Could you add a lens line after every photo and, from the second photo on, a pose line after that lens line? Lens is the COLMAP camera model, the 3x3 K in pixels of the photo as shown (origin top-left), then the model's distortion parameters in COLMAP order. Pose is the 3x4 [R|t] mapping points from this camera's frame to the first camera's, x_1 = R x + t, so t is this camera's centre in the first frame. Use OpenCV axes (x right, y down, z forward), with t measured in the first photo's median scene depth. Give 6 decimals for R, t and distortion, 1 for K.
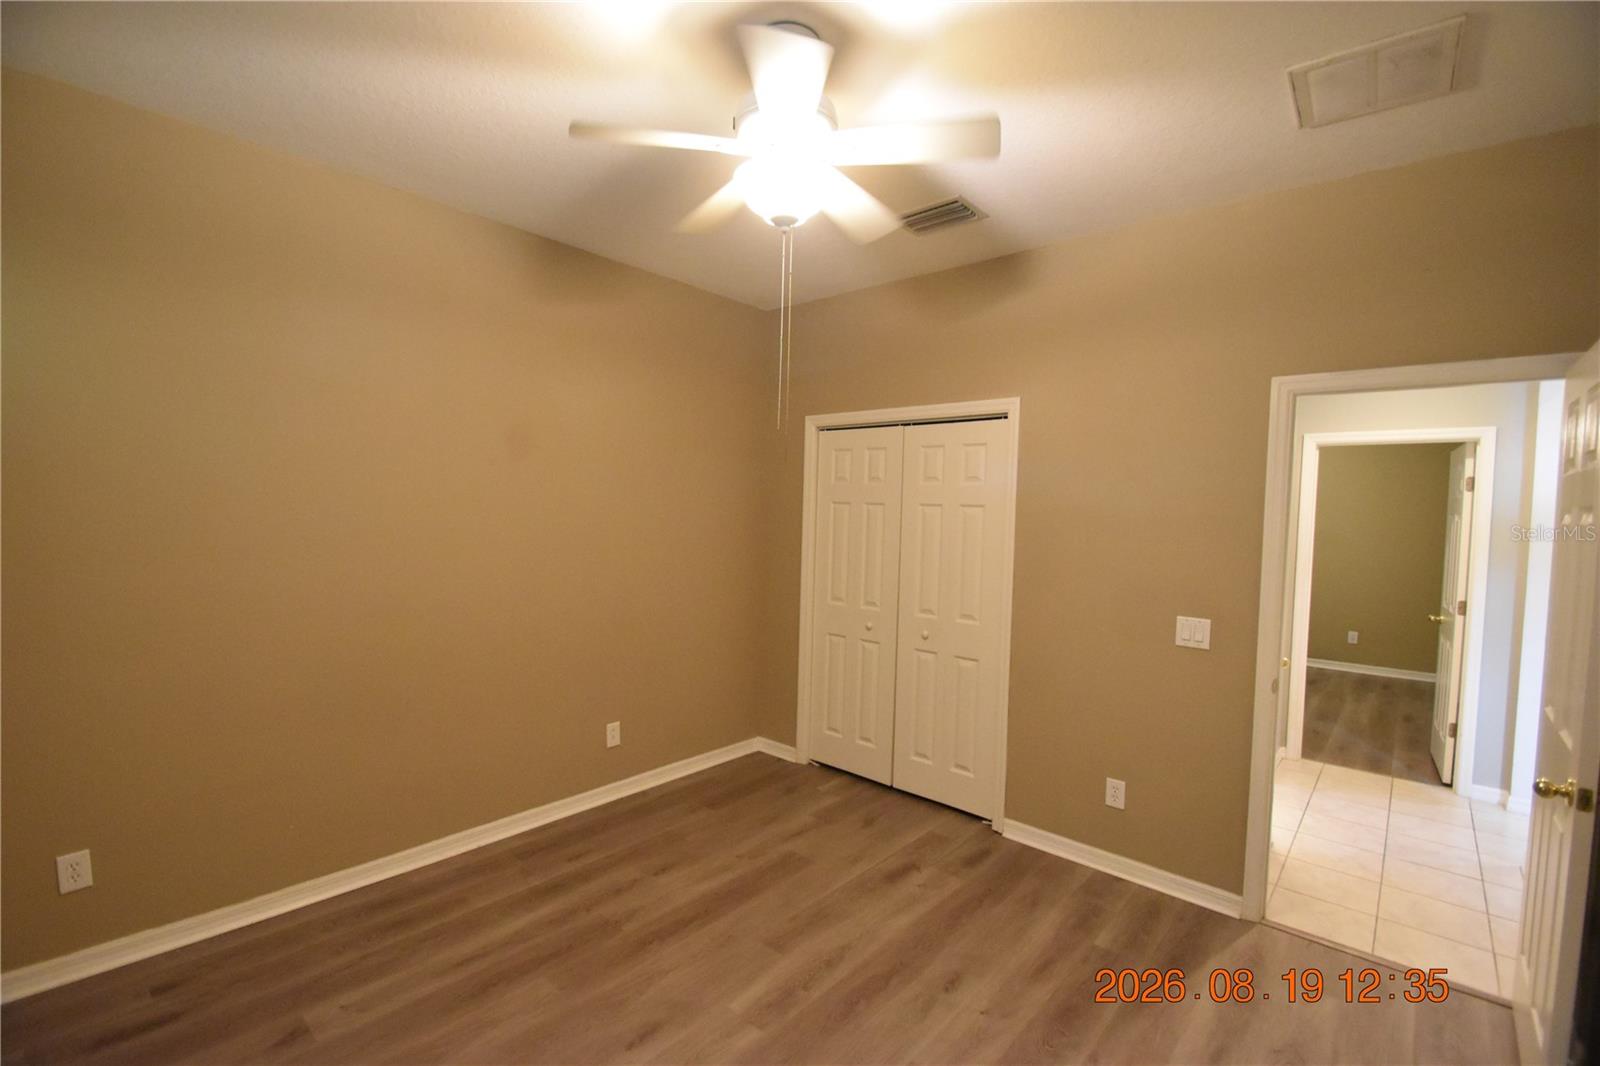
lens RADIAL K [[696.3, 0, 791.8], [0, 696.3, 538.7], [0, 0, 1]] dist [0.010444, -0.014902]
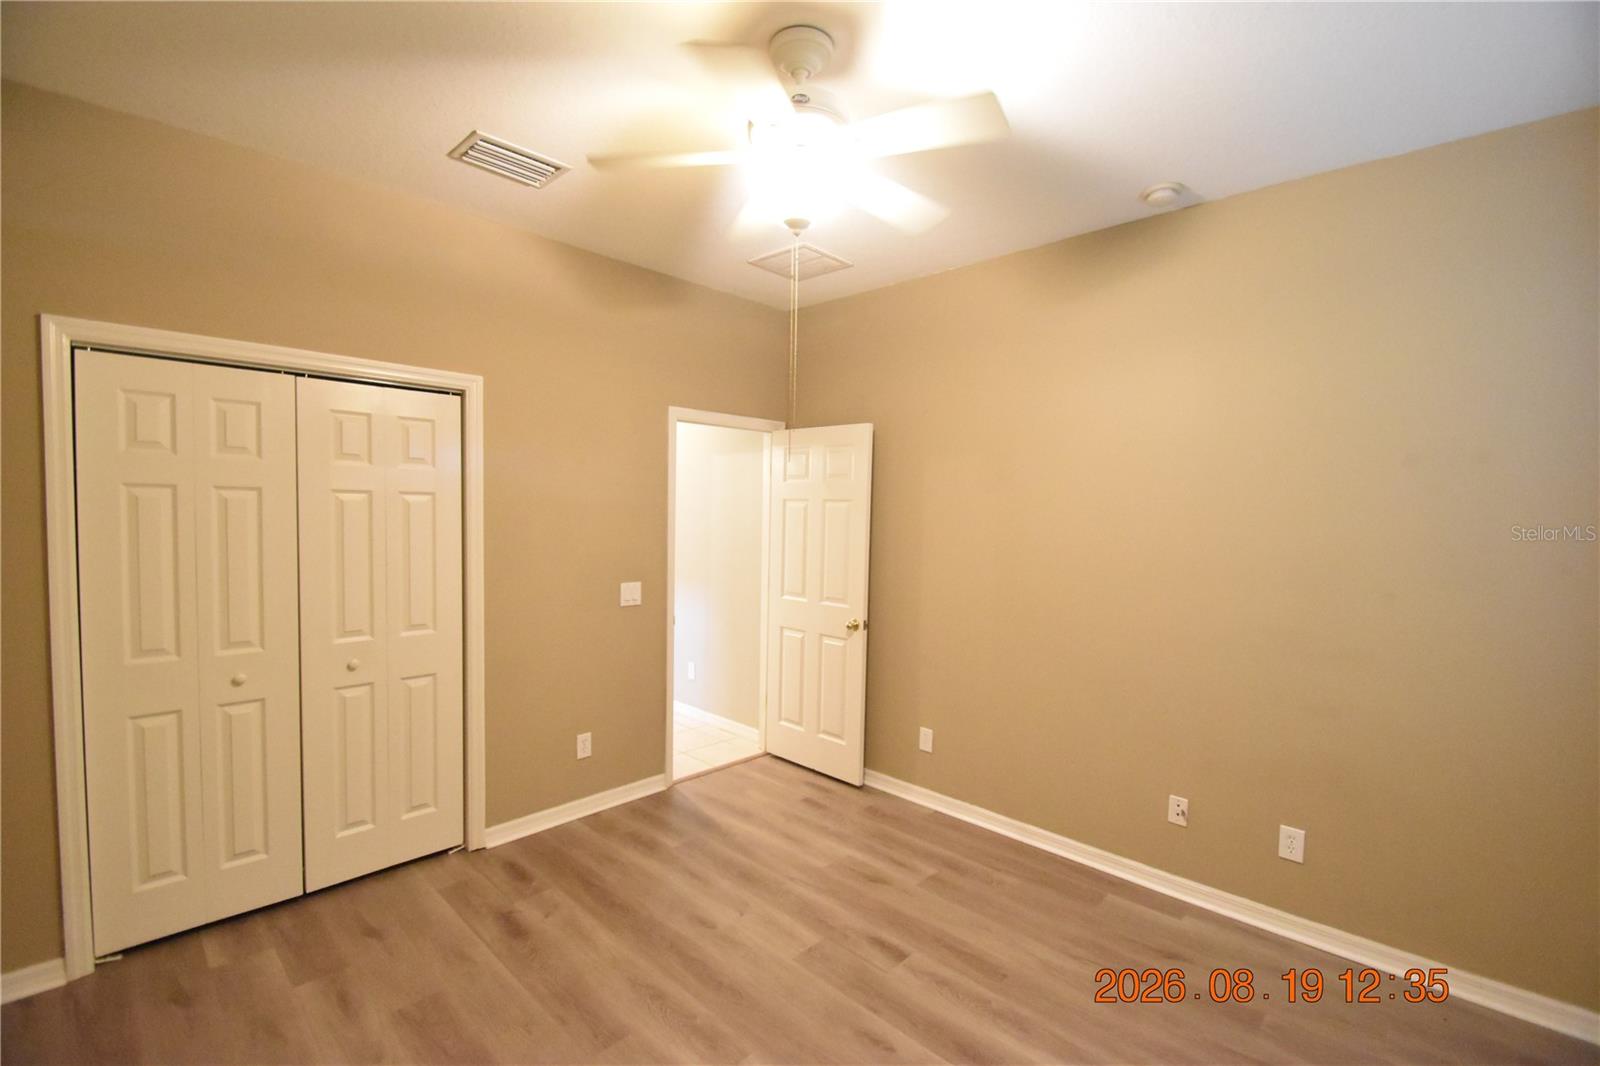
lens RADIAL K [[696.3, 0, 791.8], [0, 696.3, 538.7], [0, 0, 1]] dist [0.010444, -0.014902]
pose [[0.038867, -0.067266, 0.996978, -0.636393], [0.025705, 0.997469, 0.066297, -0.042146], [-0.998914, 0.023051, 0.040497, 0.594403]]
